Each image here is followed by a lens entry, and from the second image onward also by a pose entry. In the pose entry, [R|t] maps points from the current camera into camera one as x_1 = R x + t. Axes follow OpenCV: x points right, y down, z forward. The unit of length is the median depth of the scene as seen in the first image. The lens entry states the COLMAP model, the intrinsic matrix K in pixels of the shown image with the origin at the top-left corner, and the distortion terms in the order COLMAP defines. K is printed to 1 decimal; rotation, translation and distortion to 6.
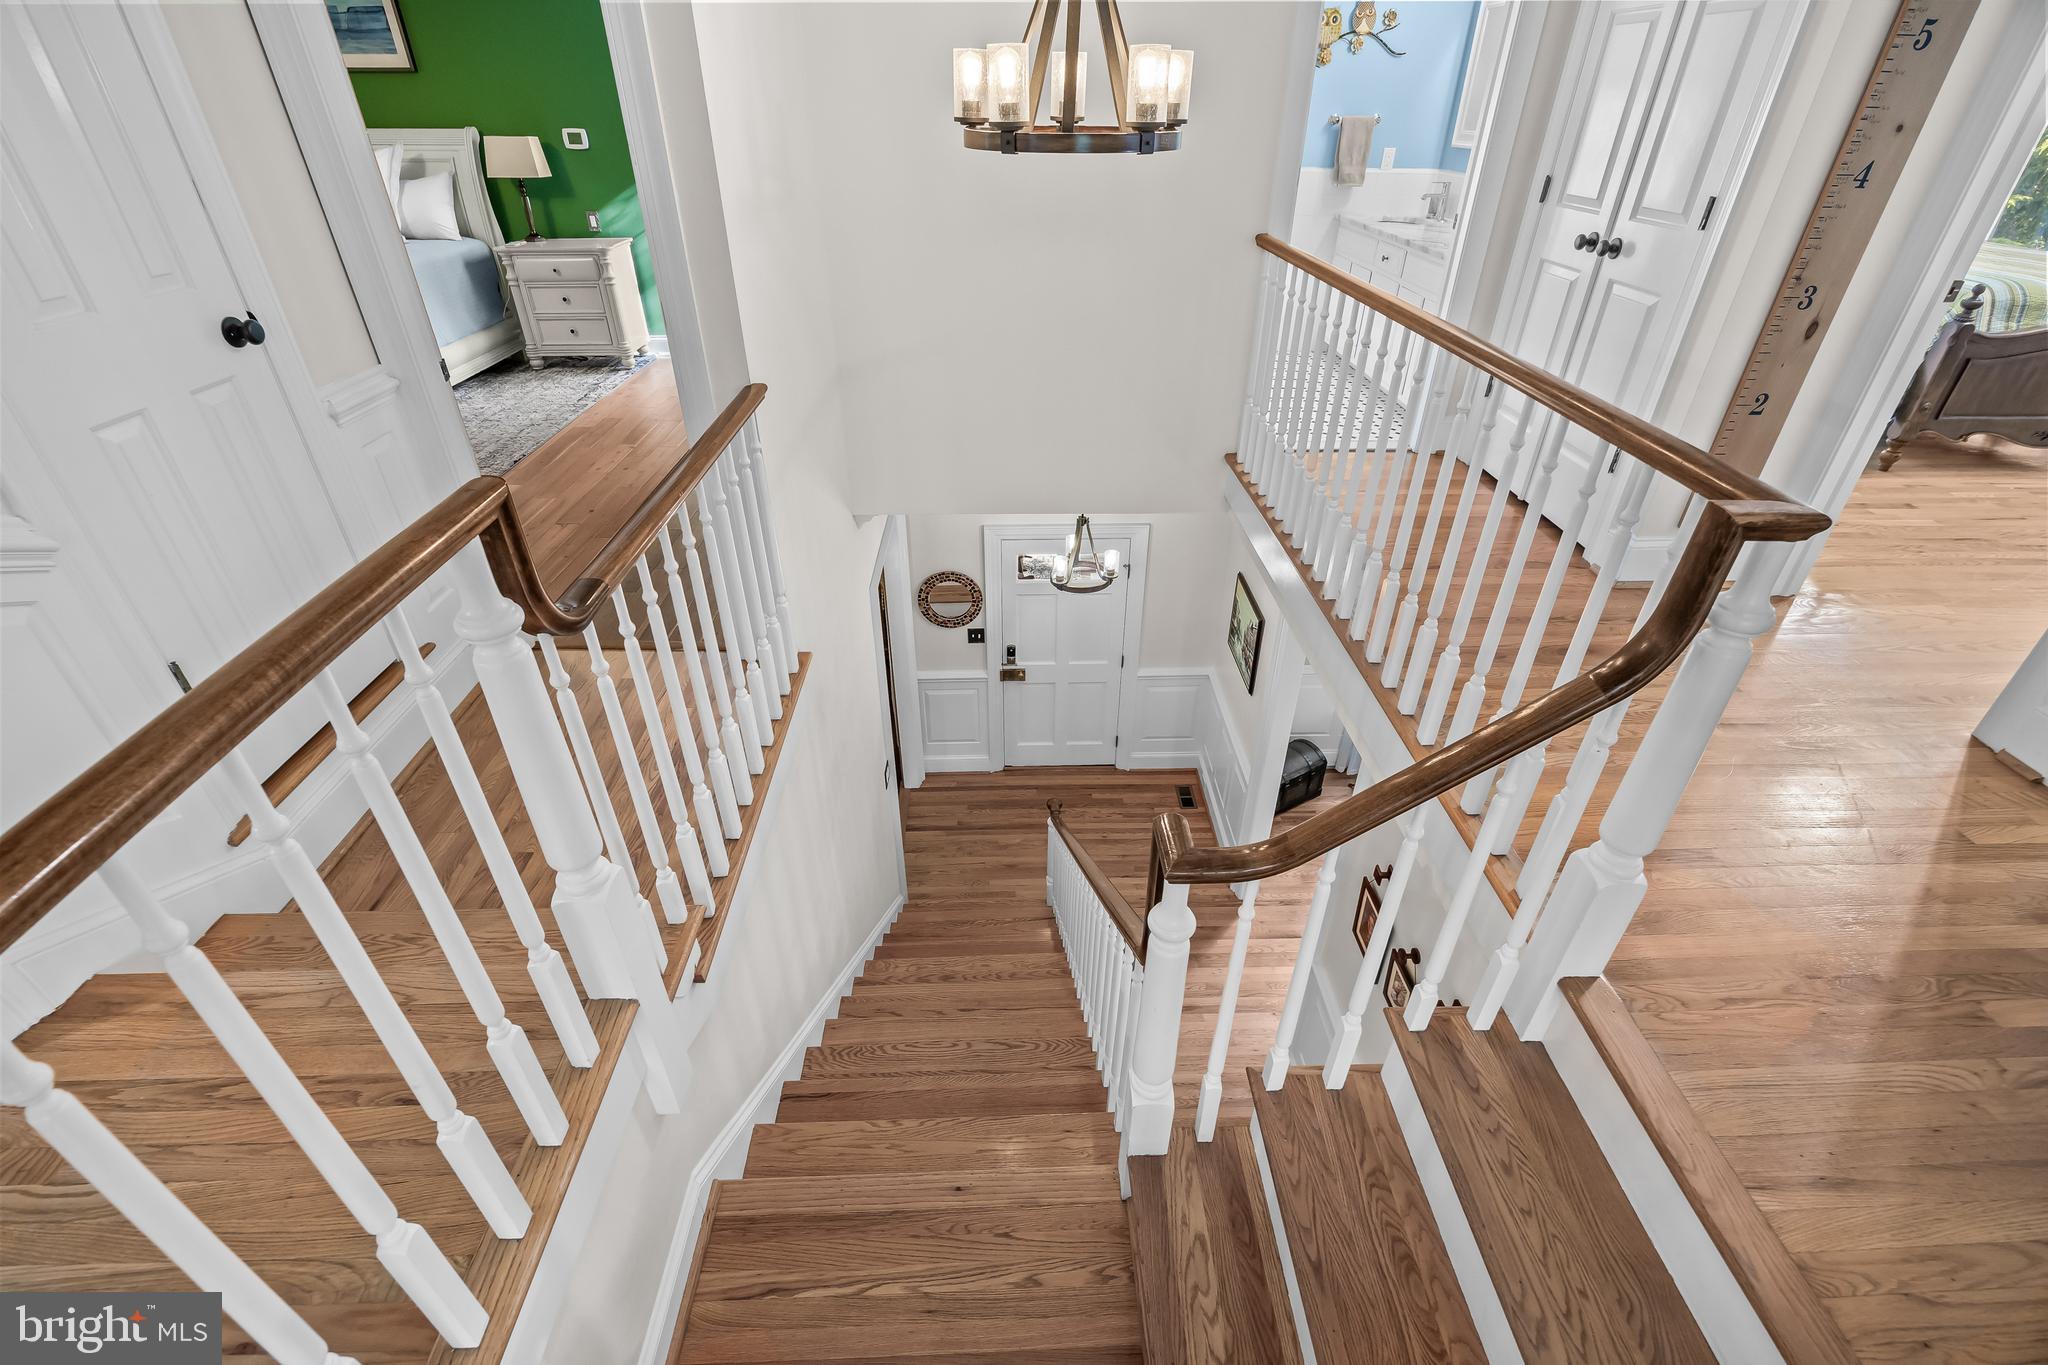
lens RADIAL K [[894.0, 0, 1045.4], [0, 894.0, 671.6], [0, 0, 1]] dist [-0.001791, 0.000635]
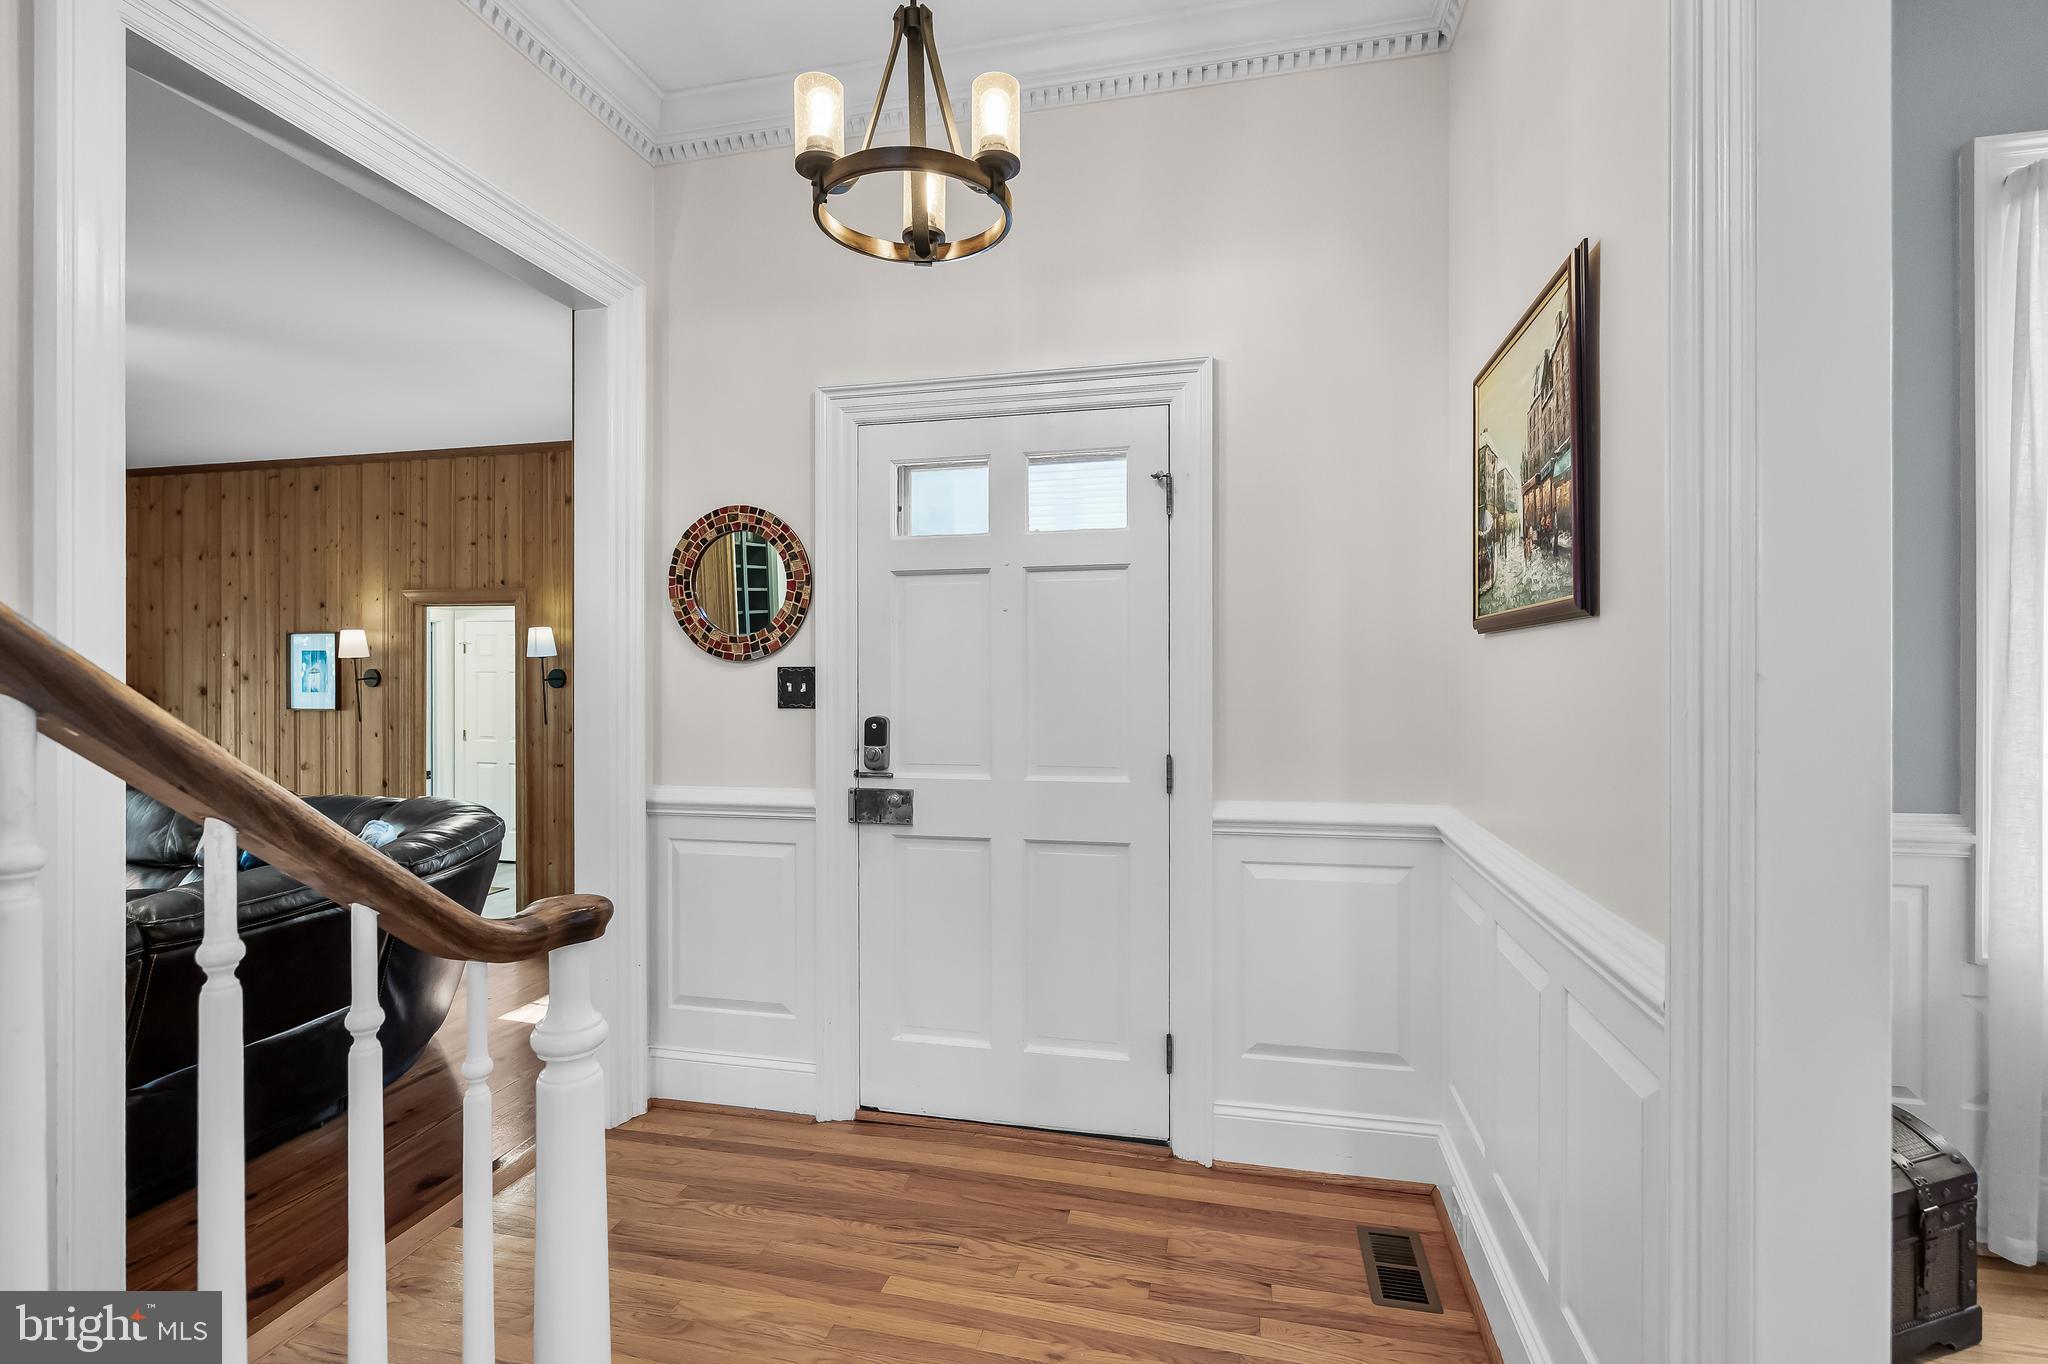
lens RADIAL K [[935.5, 0, 1026.7], [0, 935.5, 688.8], [0, 0, 1]] dist [0.006632, 0.000599]
pose [[0.966468, -0.008543, -0.256644, 0.126800], [-0.129439, 0.846975, -0.515634, 0.159228], [0.221776, 0.531564, 0.817469, 0.660698]]
